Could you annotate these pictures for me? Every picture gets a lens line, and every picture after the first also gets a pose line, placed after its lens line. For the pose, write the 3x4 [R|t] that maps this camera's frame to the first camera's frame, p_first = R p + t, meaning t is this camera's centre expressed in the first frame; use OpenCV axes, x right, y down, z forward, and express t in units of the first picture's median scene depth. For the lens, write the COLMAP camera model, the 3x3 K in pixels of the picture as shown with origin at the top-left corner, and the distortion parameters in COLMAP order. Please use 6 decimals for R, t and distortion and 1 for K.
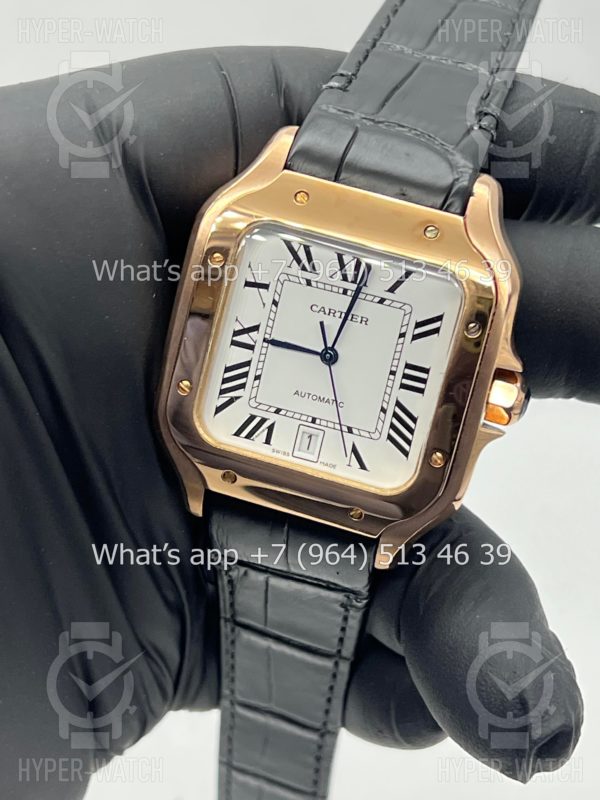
lens RADIAL K [[1836.5, 0, 300.0], [0, 1836.5, 400.0], [0, 0, 1]] dist [0.395513, -0.121045]
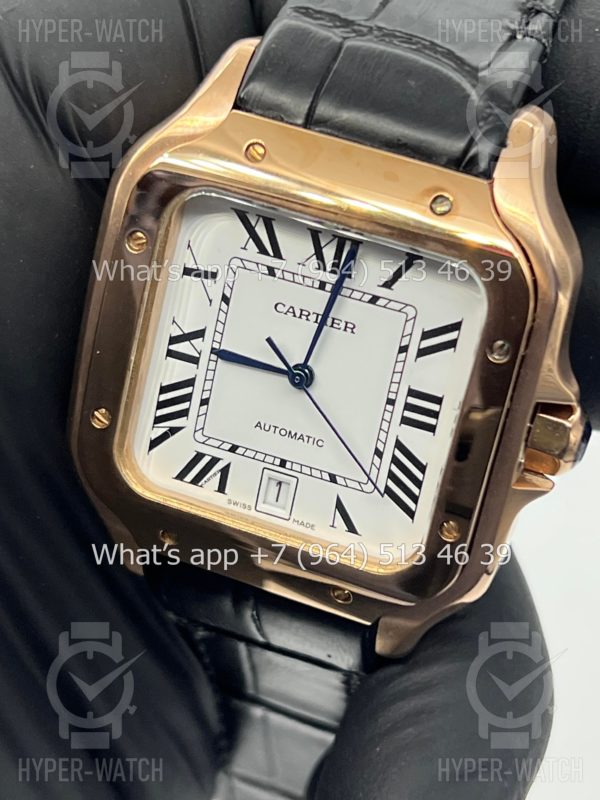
lens RADIAL K [[1836.5, 0, 300.0], [0, 1836.5, 400.0], [0, 0, 1]] dist [0.395513, -0.121045]
pose [[0.993256, 0.008169, -0.115654, 0.096402], [0.006904, 0.991577, 0.129331, -0.105373], [0.115736, -0.129257, 0.984834, 0.305566]]
